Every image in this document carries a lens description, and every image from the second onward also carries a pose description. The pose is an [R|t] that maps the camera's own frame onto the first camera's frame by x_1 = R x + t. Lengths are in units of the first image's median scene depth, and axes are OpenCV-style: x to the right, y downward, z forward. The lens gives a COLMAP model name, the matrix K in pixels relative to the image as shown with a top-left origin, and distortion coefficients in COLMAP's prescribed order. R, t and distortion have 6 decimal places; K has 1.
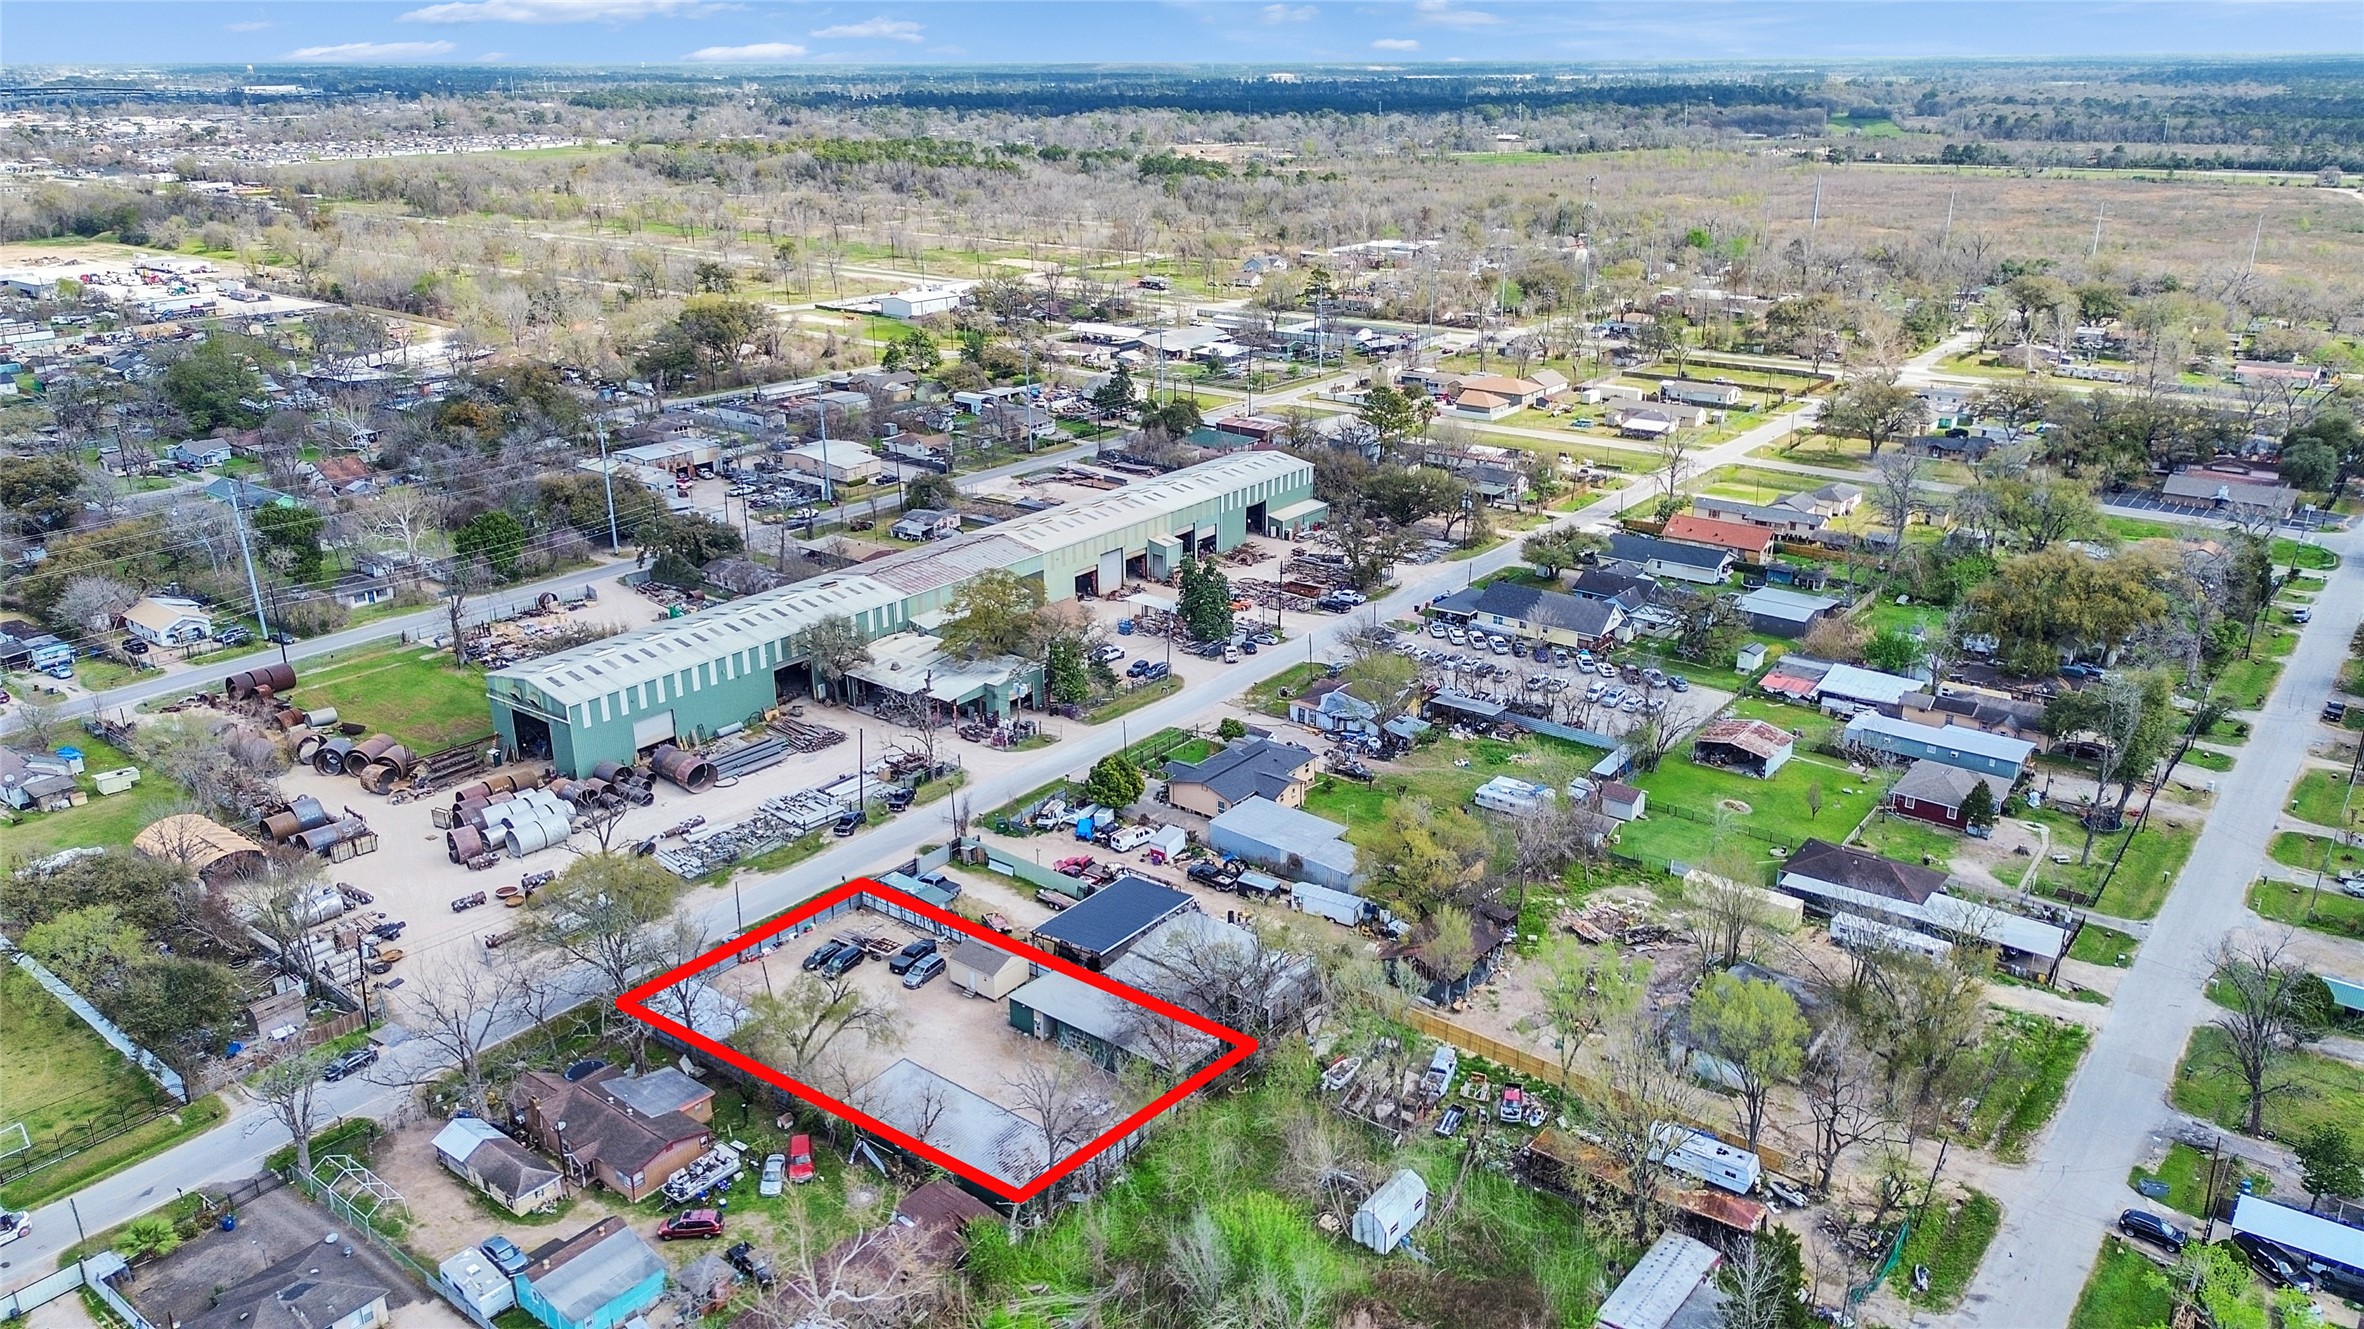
lens RADIAL K [[1670.6, 0, 1187.2], [0, 1670.6, 674.7], [0, 0, 1]] dist [0.047060, -0.034887]
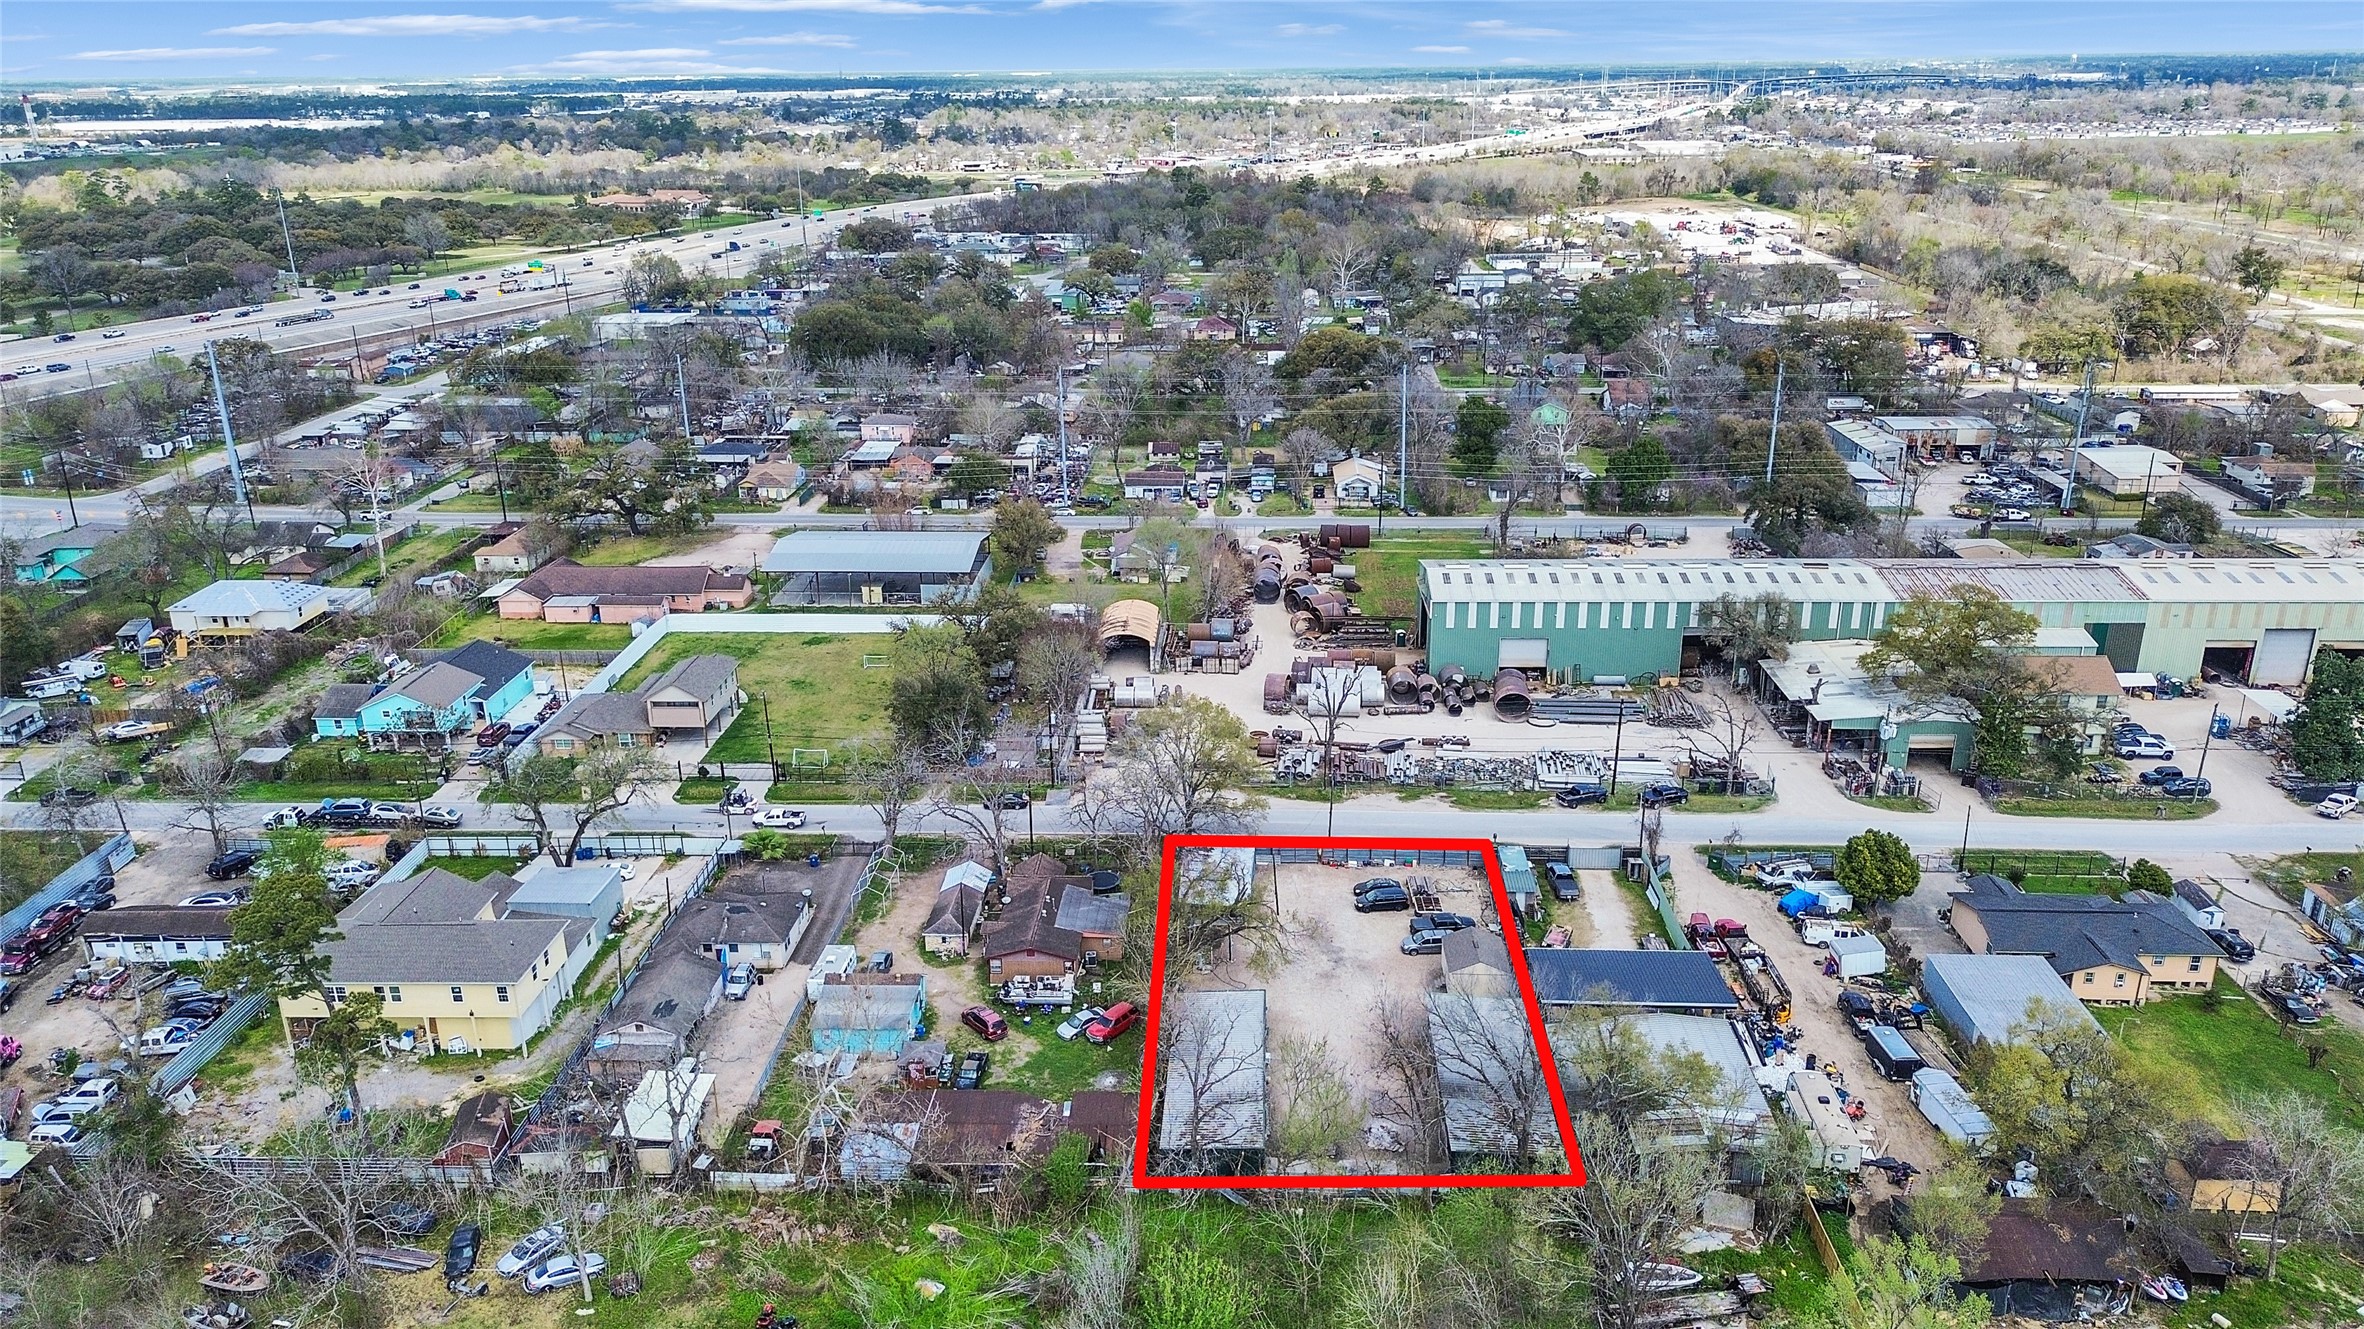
lens RADIAL K [[1670.6, 0, 1179.8], [0, 1670.6, 657.5], [0, 0, 1]] dist [0.047060, -0.034887]
pose [[0.572486, 0.268664, -0.774648, 0.323803], [-0.273090, 0.953325, 0.128812, -0.035737], [0.773099, 0.137806, 0.619135, 0.253932]]
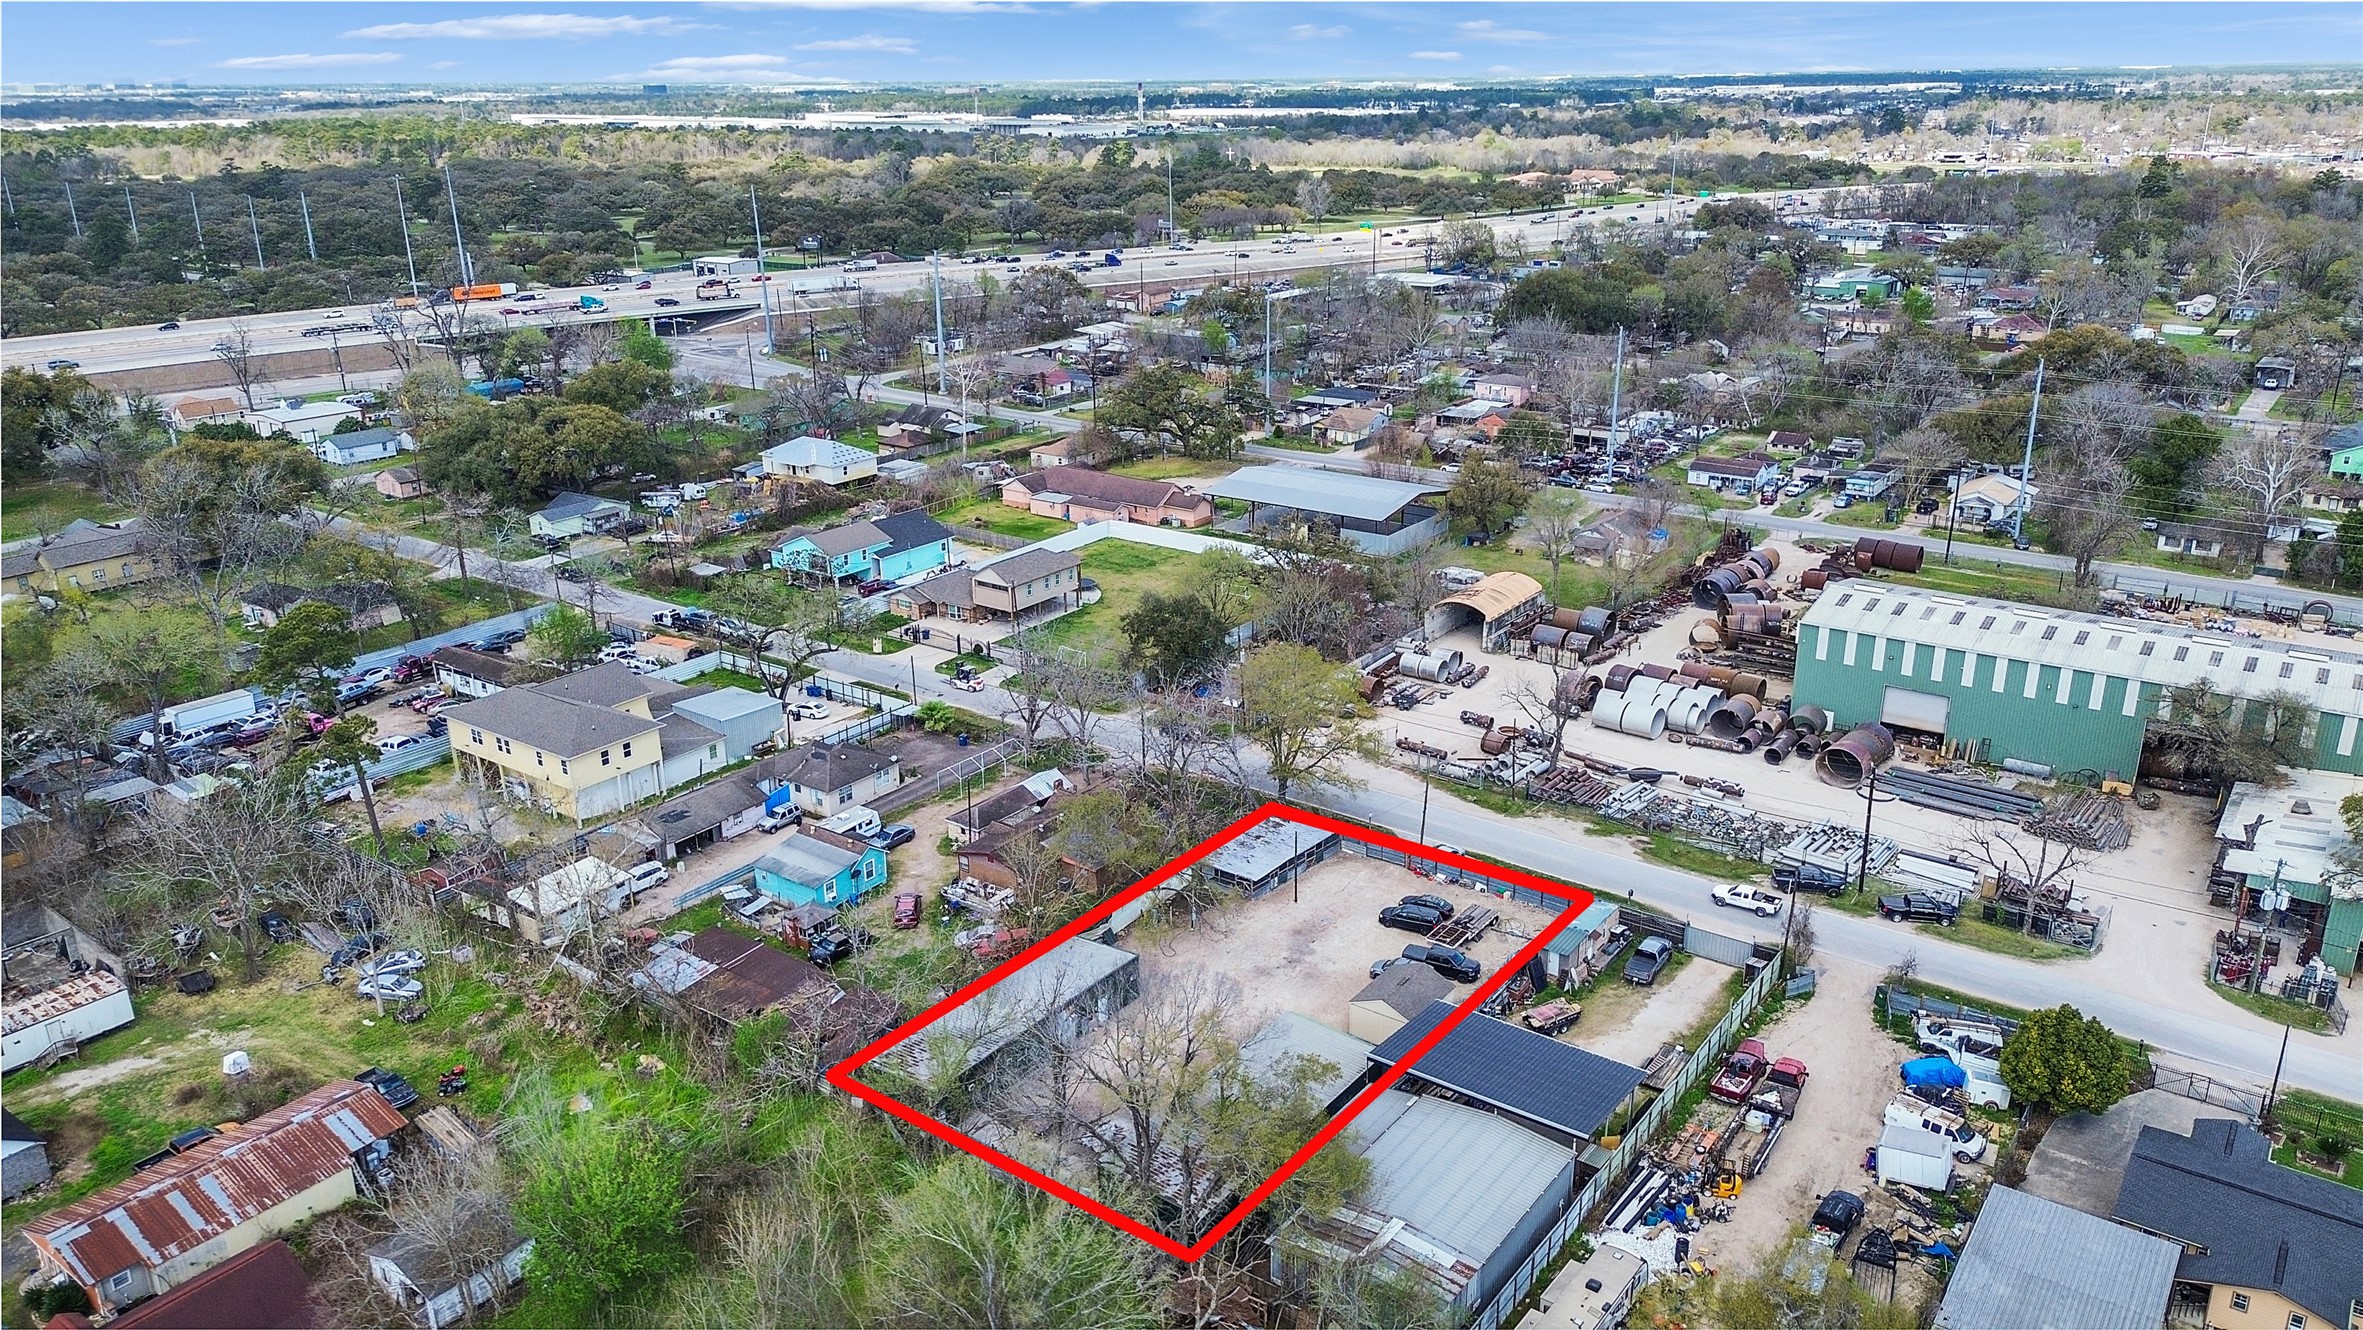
lens RADIAL K [[1669.9, 0, 1192.4], [0, 1669.9, 663.6], [0, 0, 1]] dist [0.047060, -0.034887]
pose [[0.019492, 0.330985, -0.943435, 0.385716], [-0.334529, 0.891386, 0.305813, -0.109536], [0.942184, 0.309645, 0.128099, 0.604572]]
